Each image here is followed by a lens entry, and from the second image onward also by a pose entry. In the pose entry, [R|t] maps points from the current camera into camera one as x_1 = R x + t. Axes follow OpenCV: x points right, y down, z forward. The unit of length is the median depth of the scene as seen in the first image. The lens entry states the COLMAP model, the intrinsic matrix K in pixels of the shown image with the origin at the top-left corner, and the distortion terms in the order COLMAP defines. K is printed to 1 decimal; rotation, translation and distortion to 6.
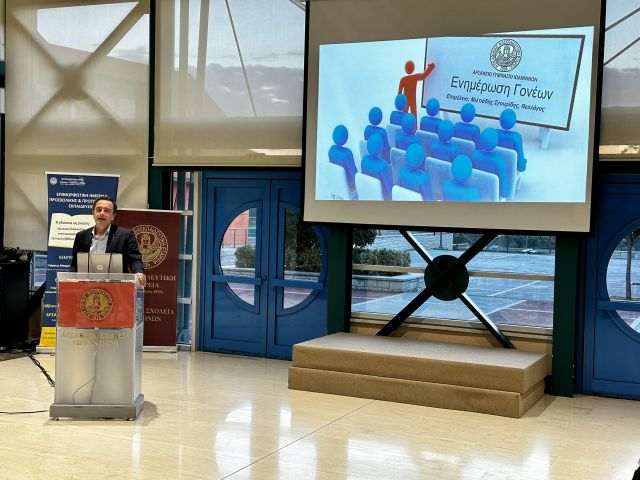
lens RADIAL K [[891.1, 0, 319.9], [0, 891.1, 236.9], [0, 0, 1]] dist [0.088014, 0.000000]
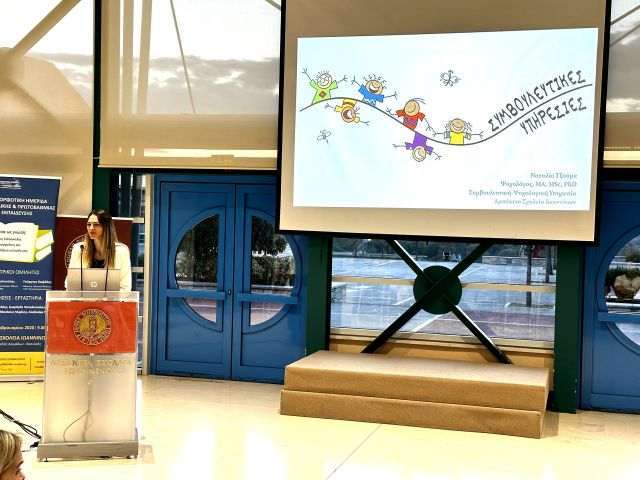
lens RADIAL K [[939.0, 0, 320.3], [0, 939.0, 243.6], [0, 0, 1]] dist [0.080972, 0.000000]
pose [[0.986011, -0.003890, 0.166633, -0.137340], [0.003678, 0.999992, 0.001584, -0.004878], [-0.166638, -0.000949, 0.986018, 0.043470]]
